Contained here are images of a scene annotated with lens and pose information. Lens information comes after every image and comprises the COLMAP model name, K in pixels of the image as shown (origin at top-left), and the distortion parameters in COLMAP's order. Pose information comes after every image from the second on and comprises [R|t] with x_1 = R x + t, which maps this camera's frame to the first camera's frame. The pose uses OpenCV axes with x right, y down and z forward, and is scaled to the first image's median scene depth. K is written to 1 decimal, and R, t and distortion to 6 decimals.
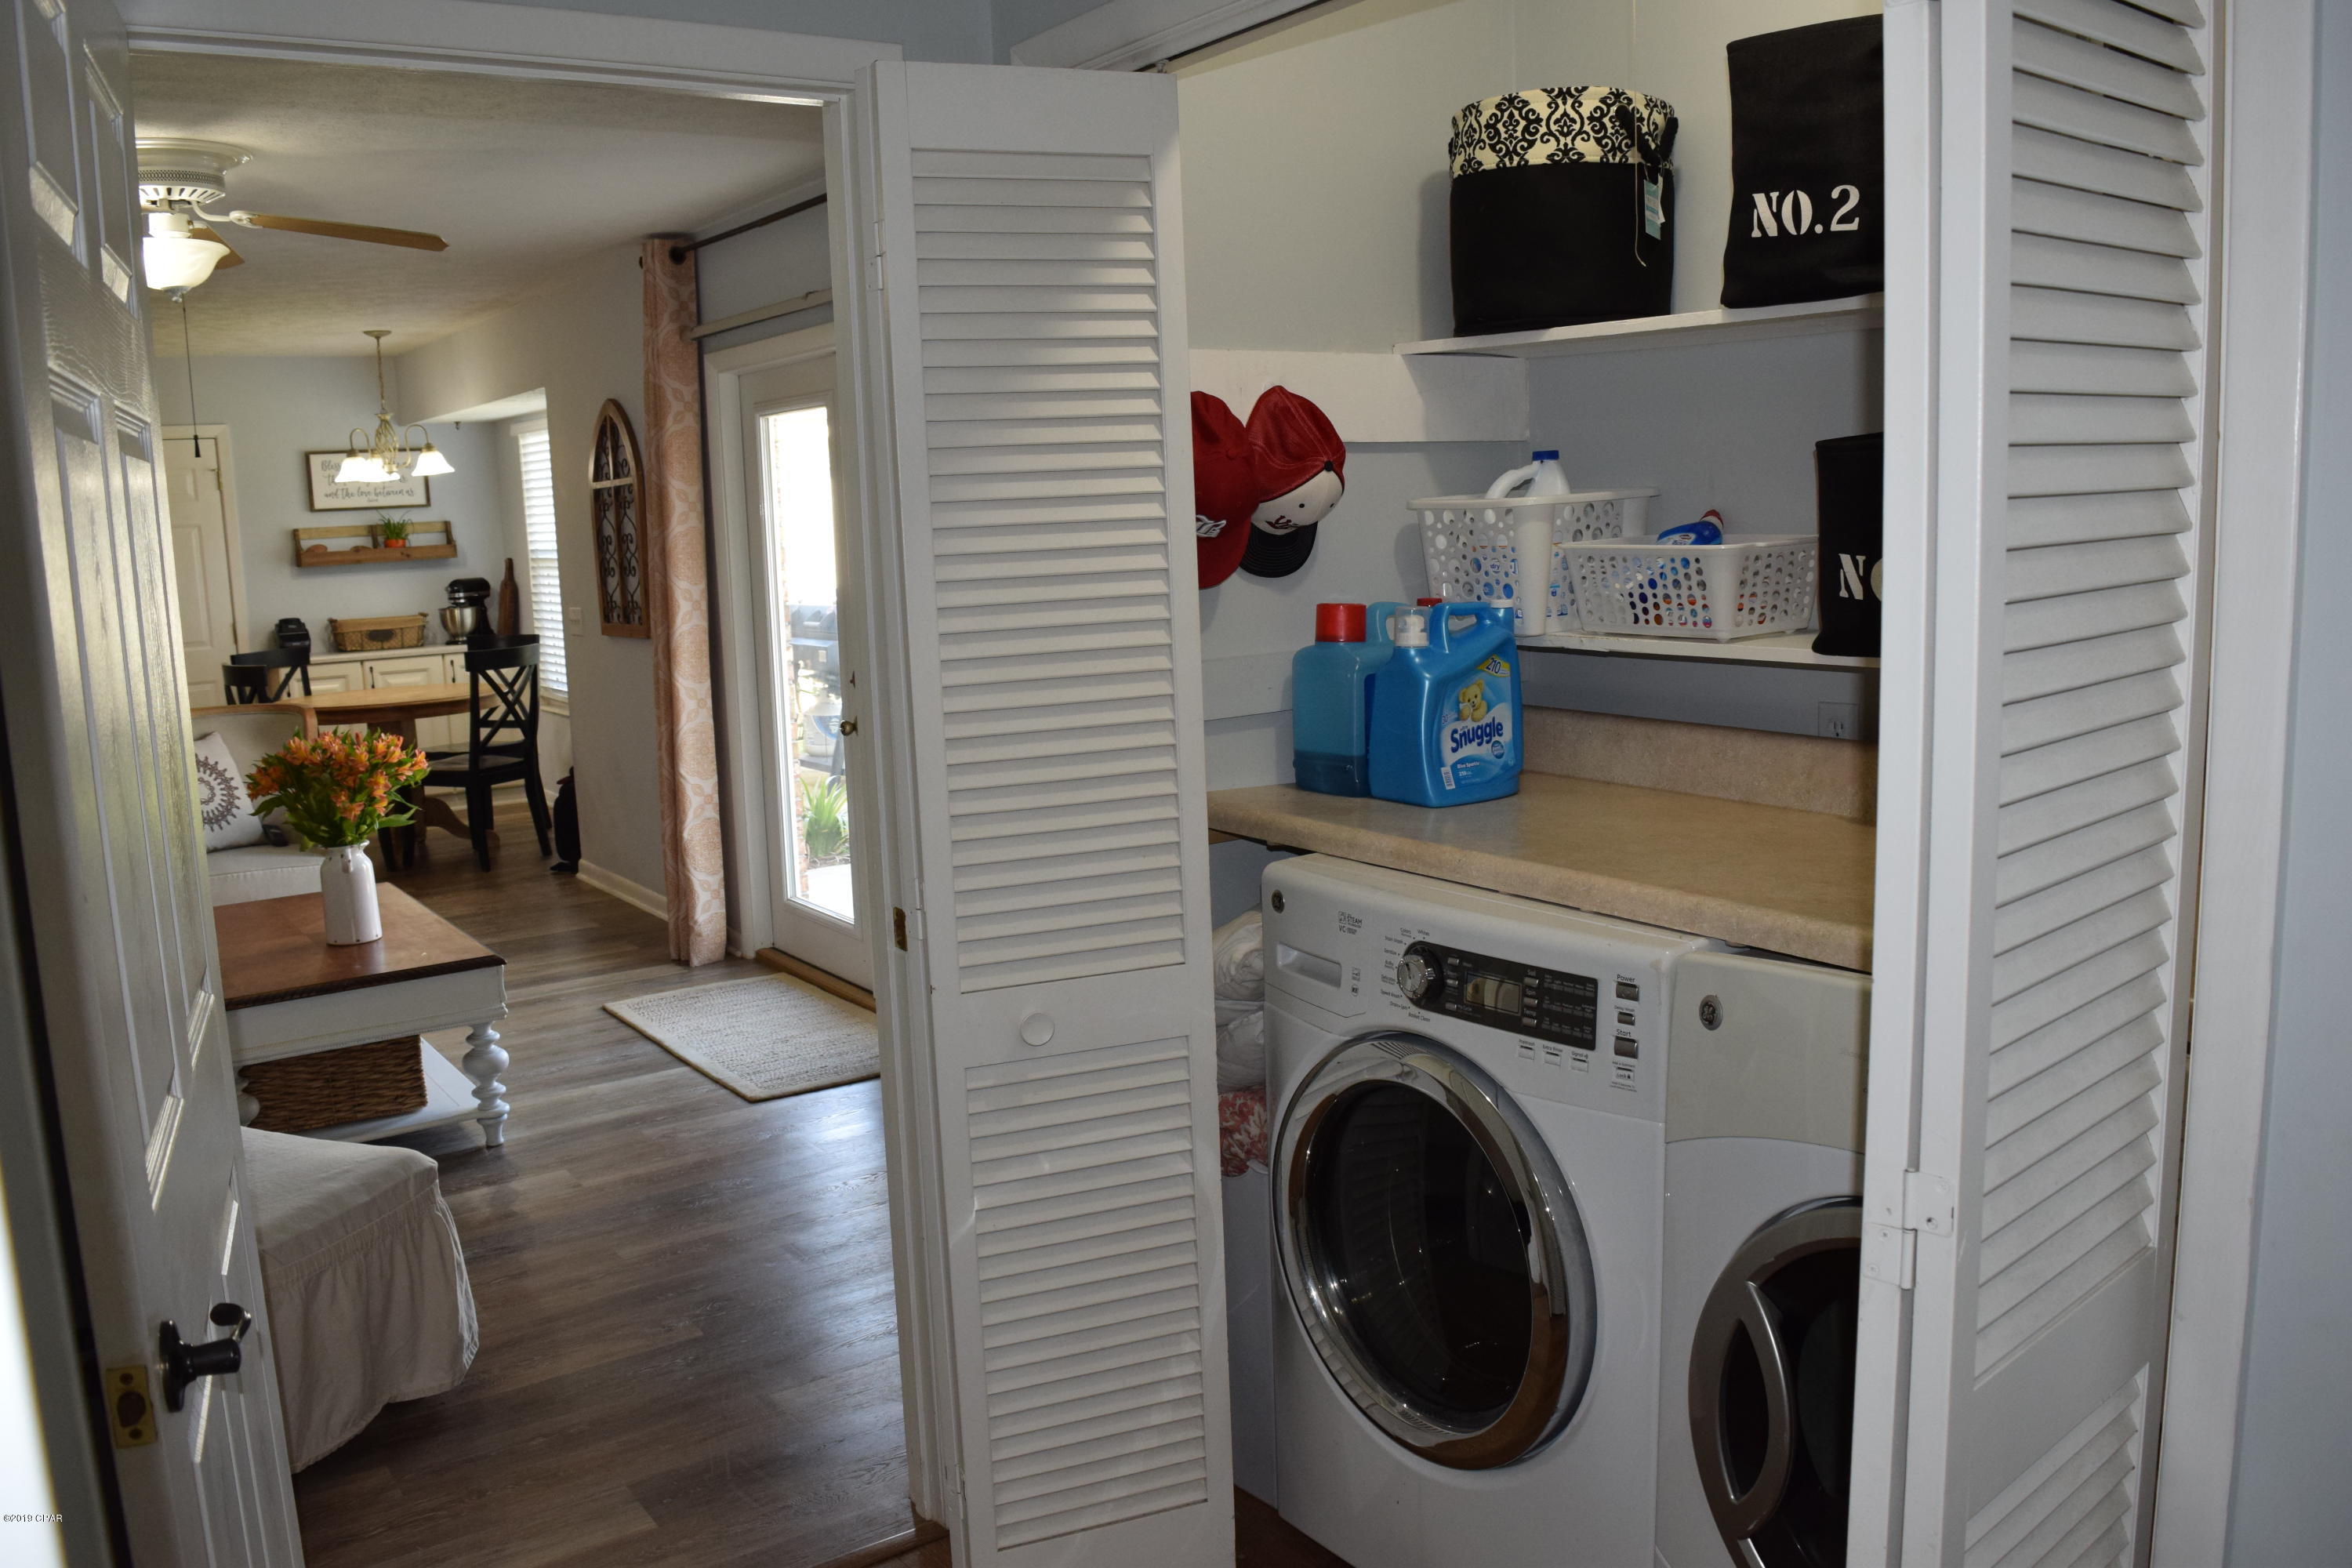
lens RADIAL K [[1856.6, 0, 1171.7], [0, 1856.6, 783.5], [0, 0, 1]] dist [-0.093654, 0.019598]
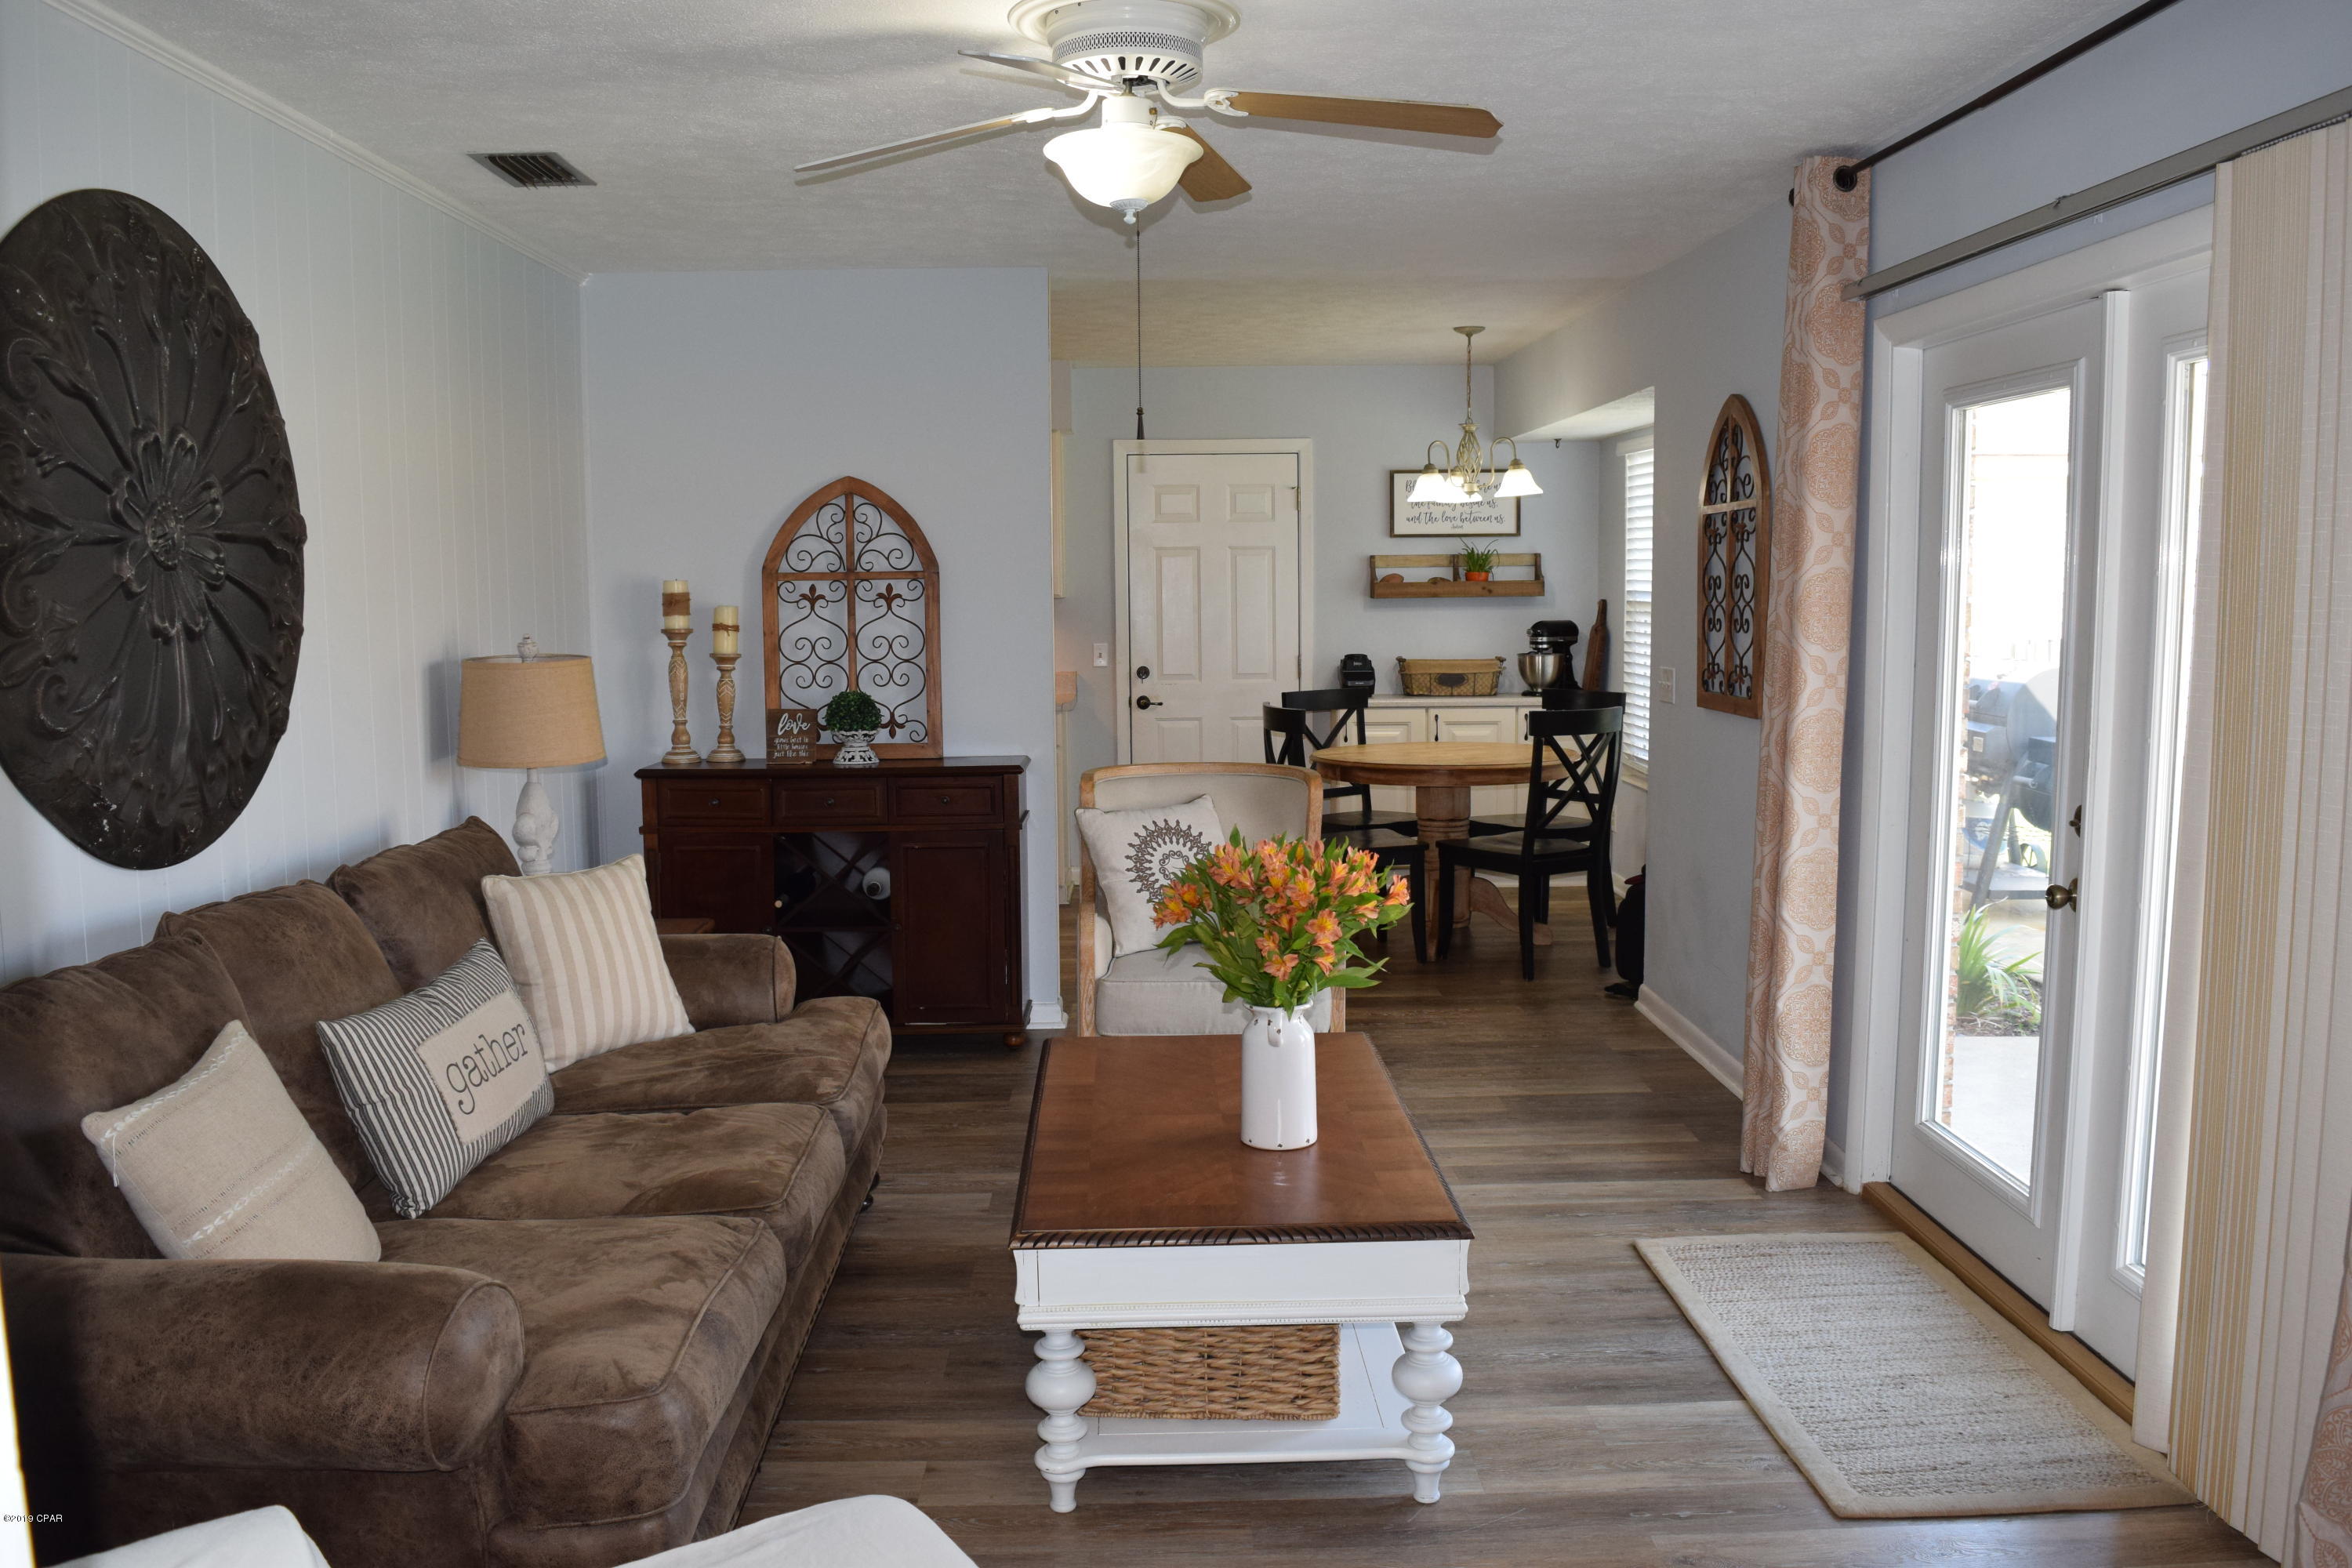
lens RADIAL K [[1856.6, 0, 1184.0], [0, 1856.6, 788.5], [0, 0, 1]] dist [-0.093654, 0.019598]
pose [[0.835513, 0.091201, -0.541850, -0.060152], [-0.103165, 0.994629, 0.008333, -0.026645], [0.539699, 0.048938, 0.840434, 0.209319]]
